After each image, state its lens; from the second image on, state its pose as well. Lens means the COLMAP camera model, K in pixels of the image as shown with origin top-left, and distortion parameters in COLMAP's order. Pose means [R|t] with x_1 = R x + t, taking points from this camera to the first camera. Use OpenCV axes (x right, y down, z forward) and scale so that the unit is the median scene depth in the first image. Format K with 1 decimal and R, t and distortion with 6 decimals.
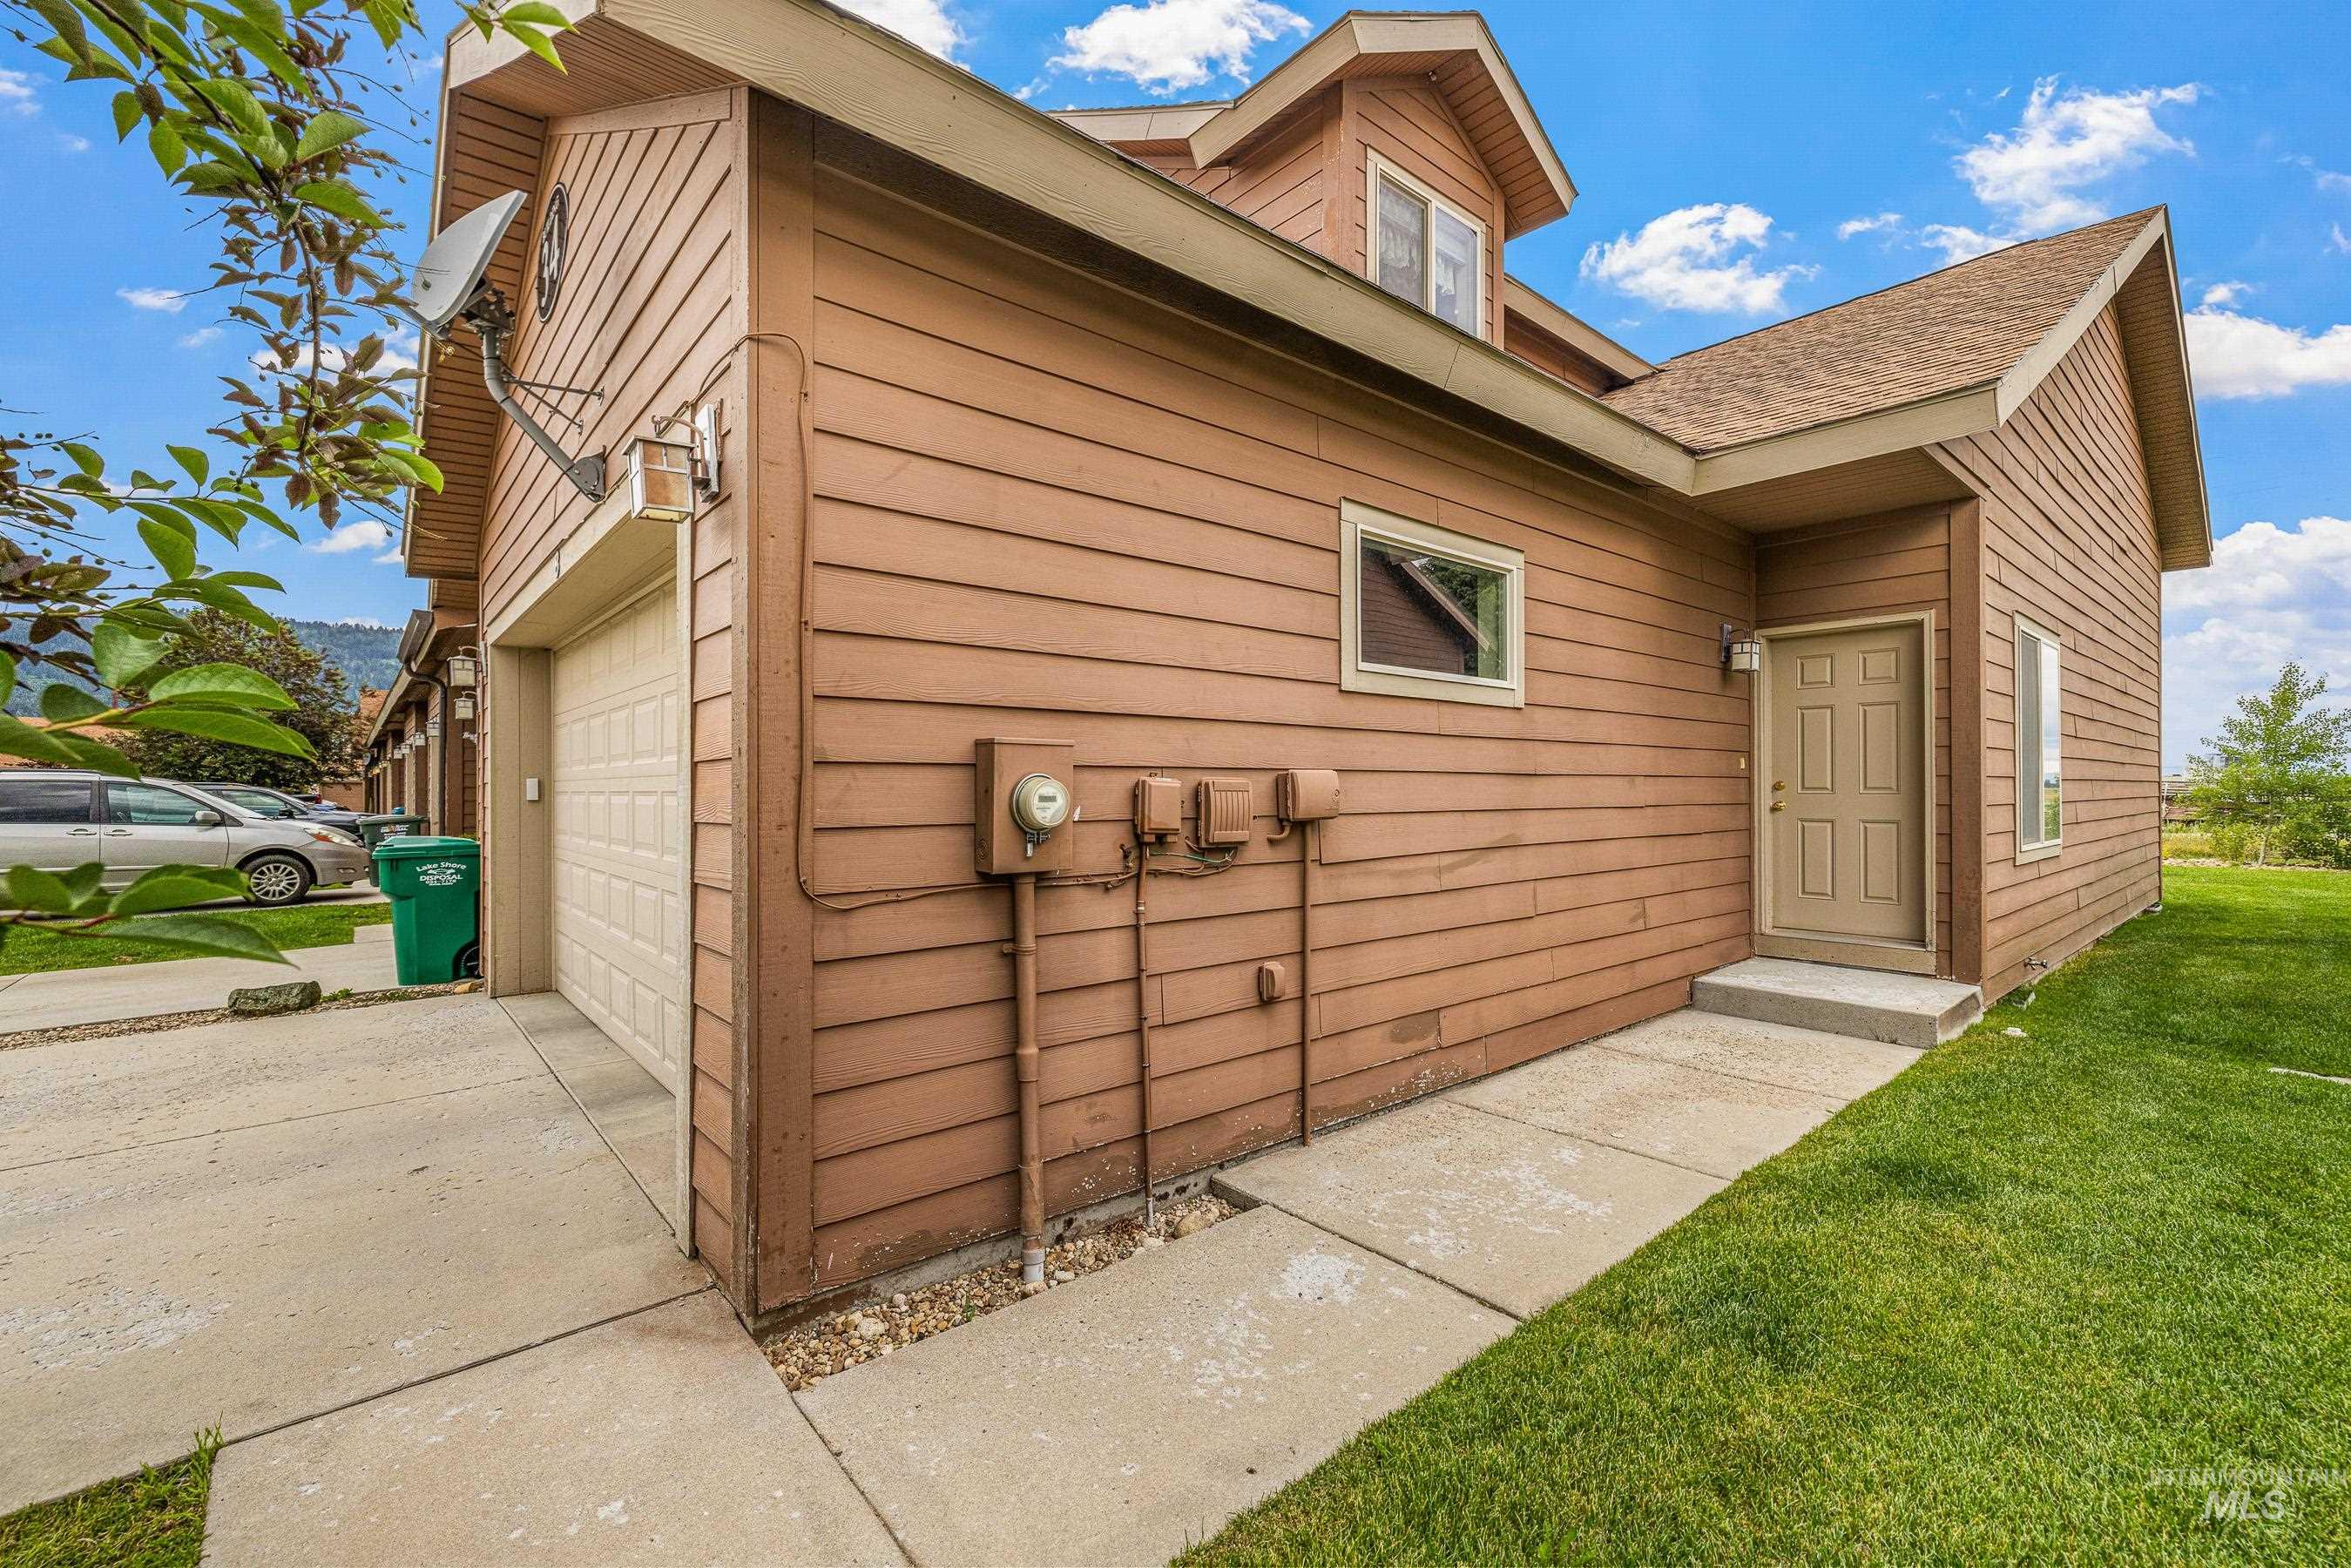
lens RADIAL K [[994.5, 0, 1175.5], [0, 994.5, 784.0], [0, 0, 1]] dist [0.000811, -0.000147]
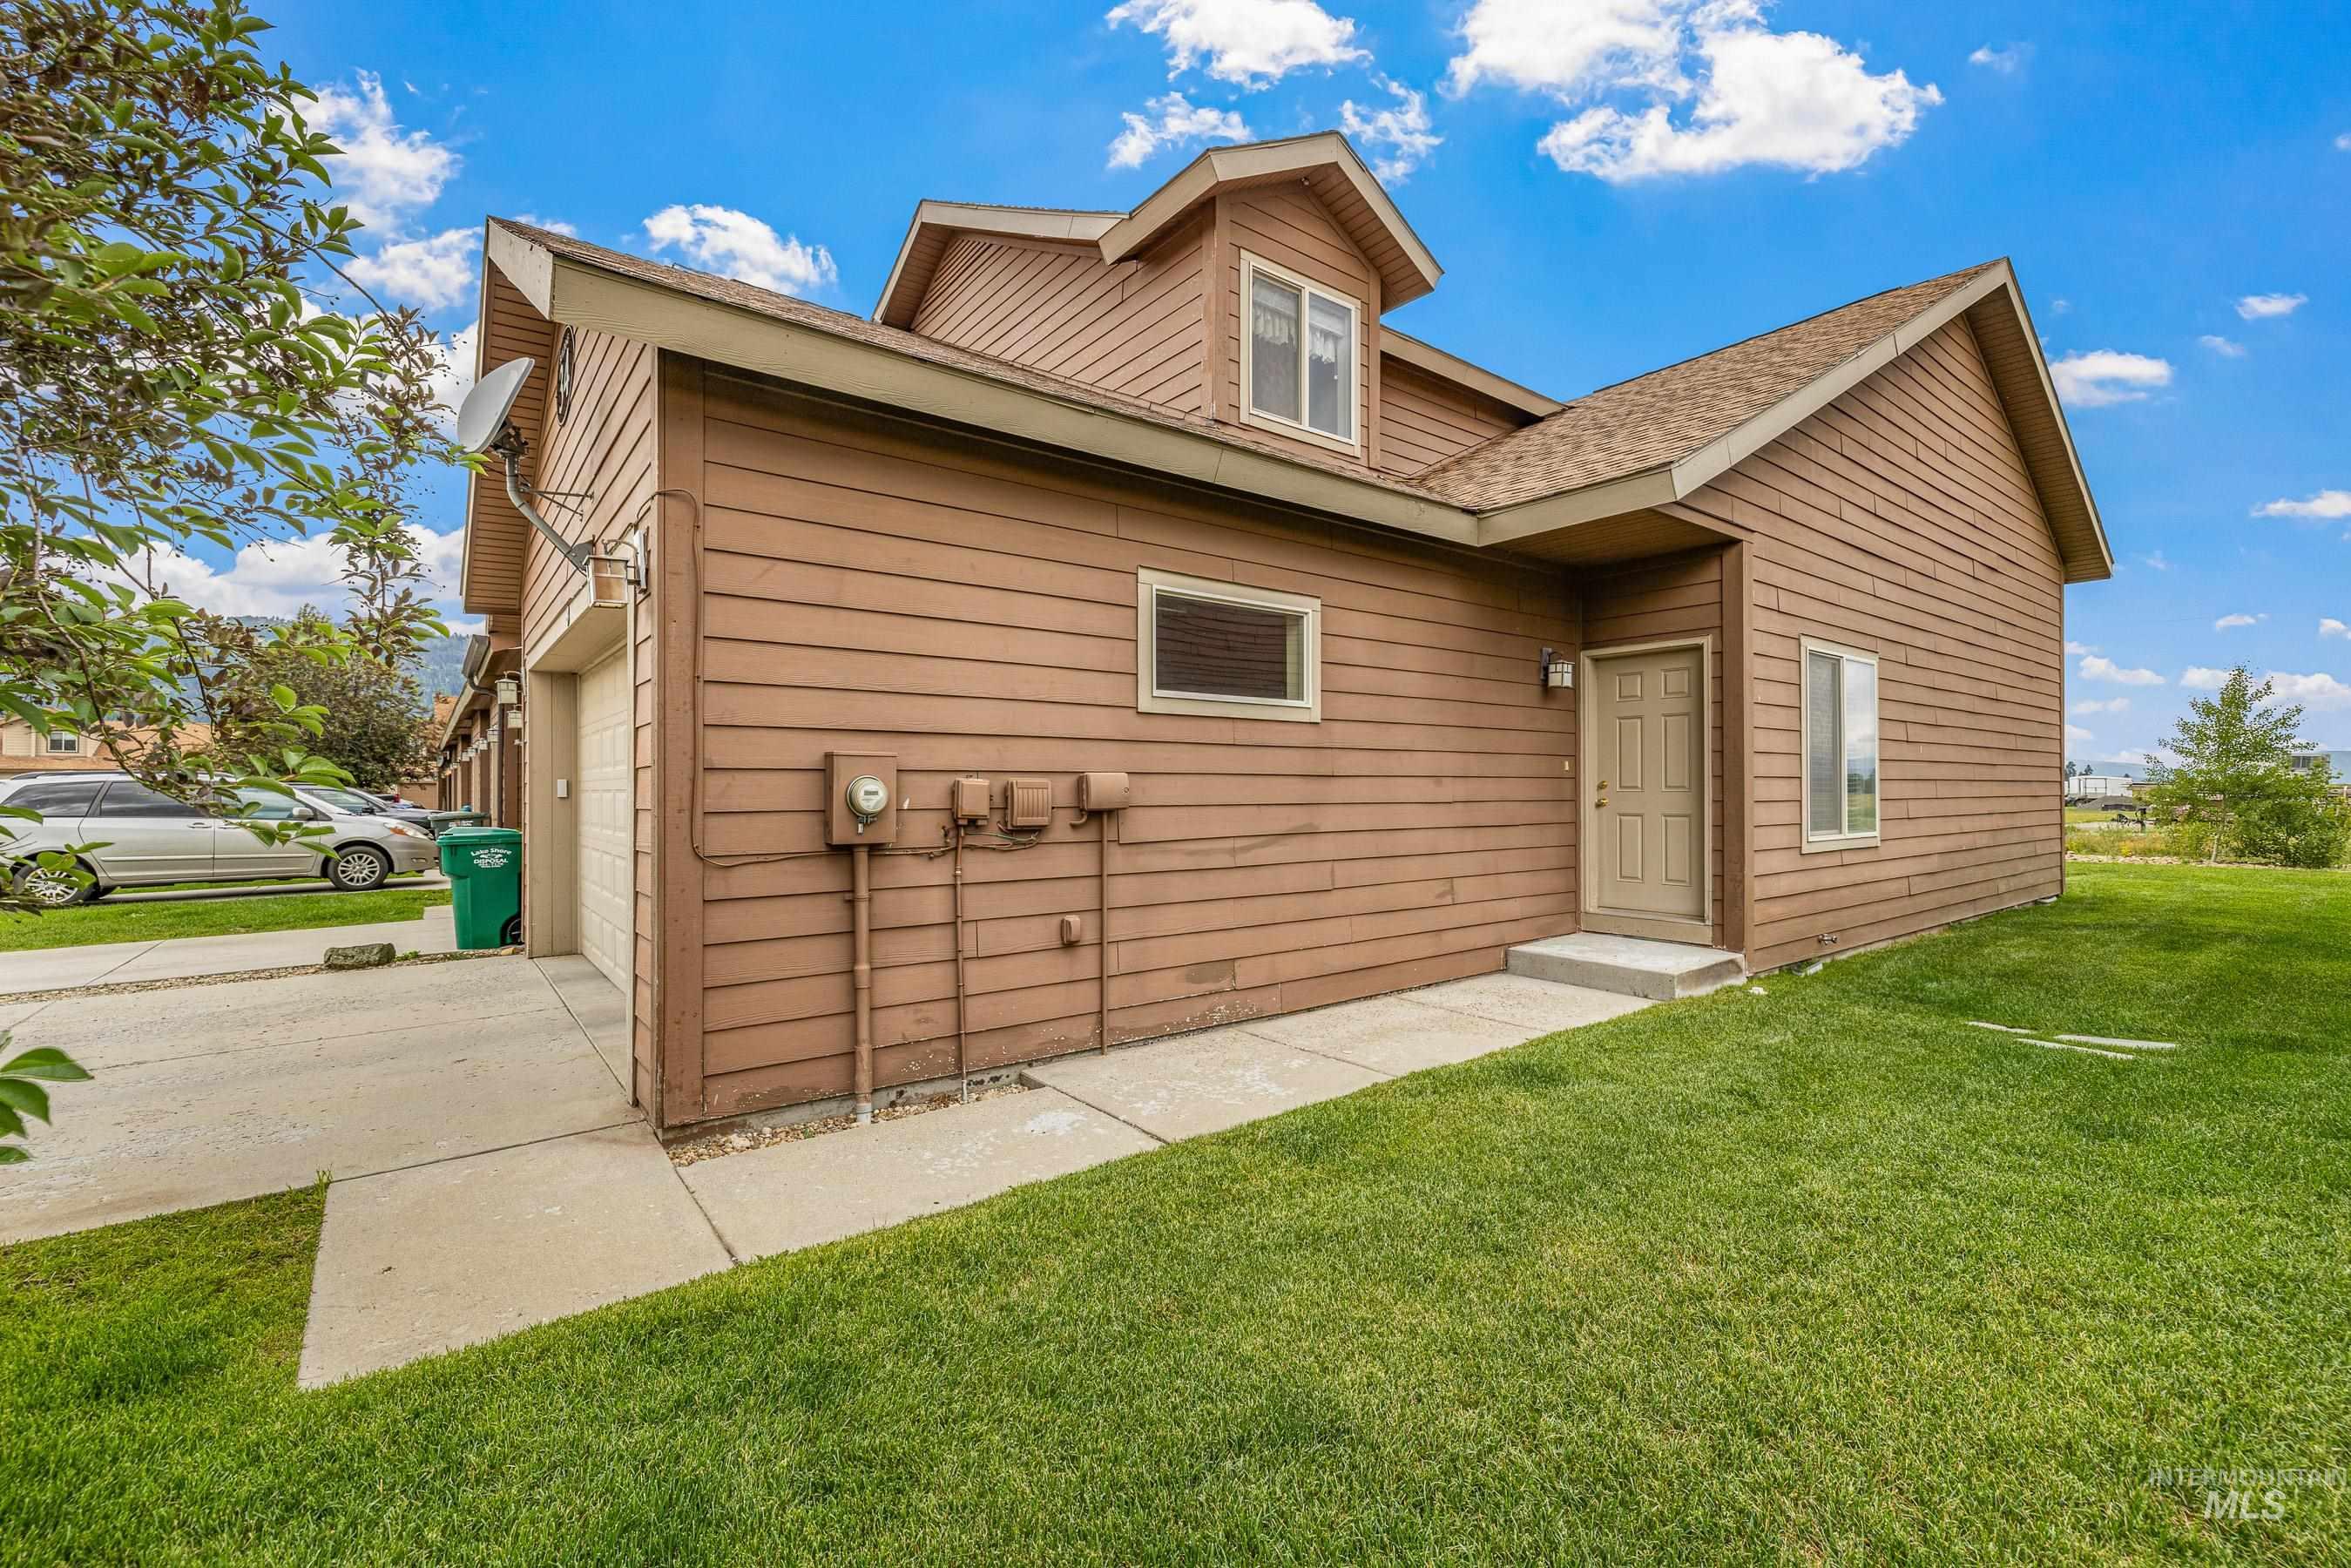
lens RADIAL K [[994.5, 0, 1175.5], [0, 994.5, 784.0], [0, 0, 1]] dist [0.000811, -0.000147]
pose [[0.998874, -0.000176, -0.047441, 0.265590], [0.000159, 1.000000, -0.000371, 0.001379], [0.047441, 0.000363, 0.998874, -0.298612]]
